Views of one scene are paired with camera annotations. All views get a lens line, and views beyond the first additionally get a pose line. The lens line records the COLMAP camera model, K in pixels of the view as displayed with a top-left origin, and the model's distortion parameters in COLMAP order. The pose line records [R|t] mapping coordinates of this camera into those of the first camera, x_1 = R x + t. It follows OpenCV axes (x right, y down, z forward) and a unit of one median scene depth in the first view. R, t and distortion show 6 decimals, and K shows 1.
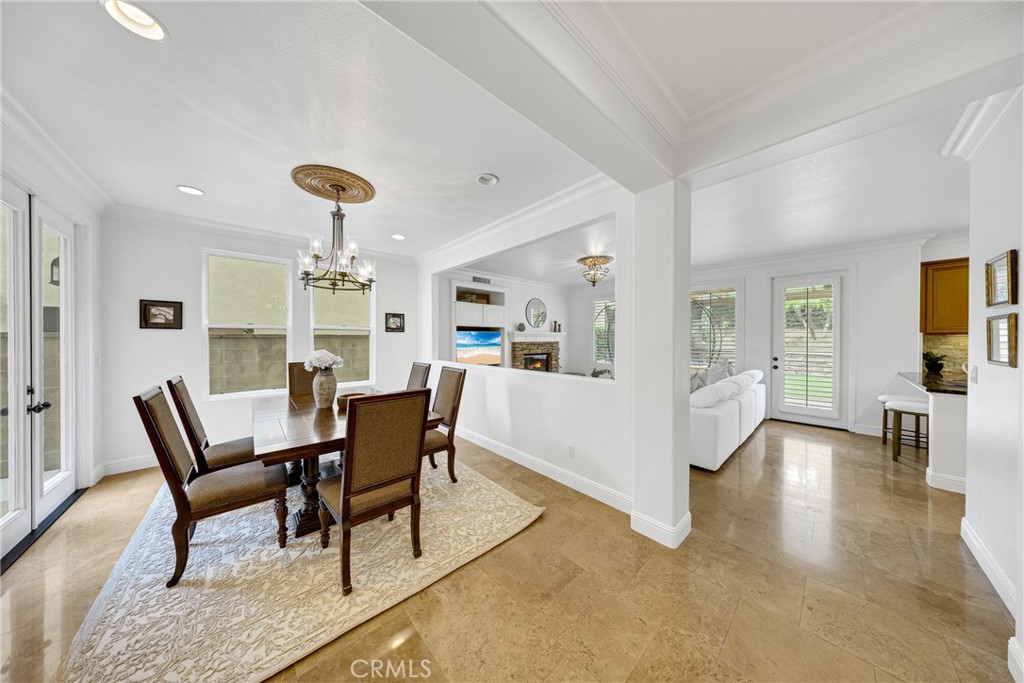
lens RADIAL K [[296.0, 0, 515.9], [0, 296.0, 341.5], [0, 0, 1]] dist [-0.000063, -0.000044]
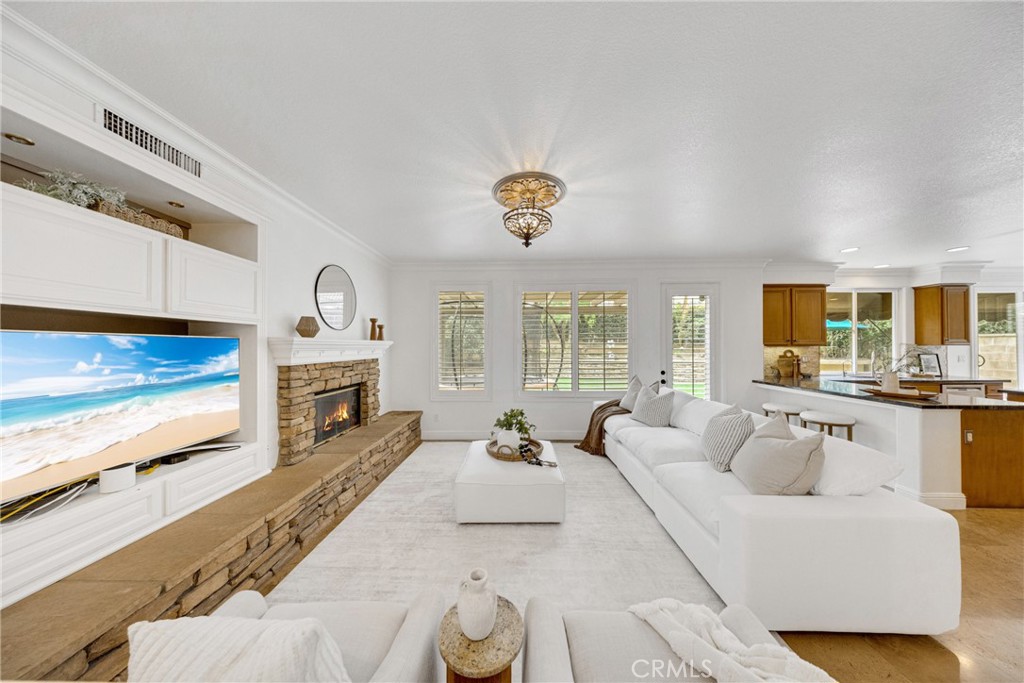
lens RADIAL K [[296.0, 0, 515.9], [0, 296.0, 341.5], [0, 0, 1]] dist [-0.000063, -0.000044]
pose [[0.693189, 0.010341, 0.720682, -0.074619], [0.012350, 0.999580, -0.026221, -0.014224], [-0.720650, 0.027076, 0.692770, 0.522368]]
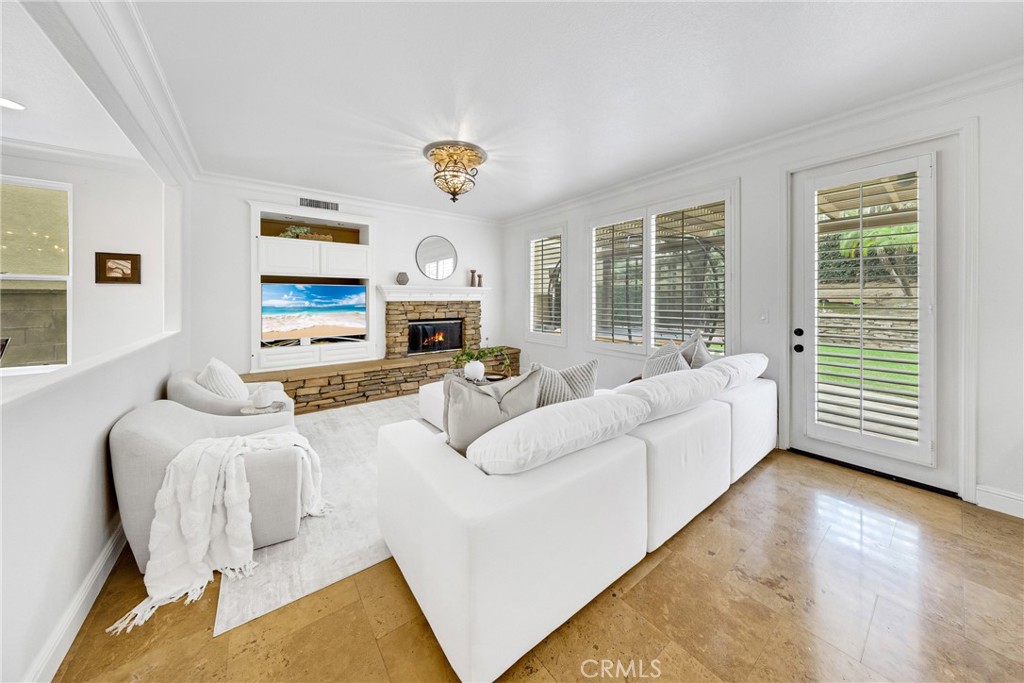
lens RADIAL K [[321.3, 0, 518.7], [0, 321.3, 299.6], [0, 0, 1]] dist [-0.016719, 0.000022]
pose [[0.997602, 0.004788, -0.069039, 0.324424], [-0.004567, 0.999984, 0.003362, -0.005574], [0.069054, -0.003039, 0.997608, 0.313477]]
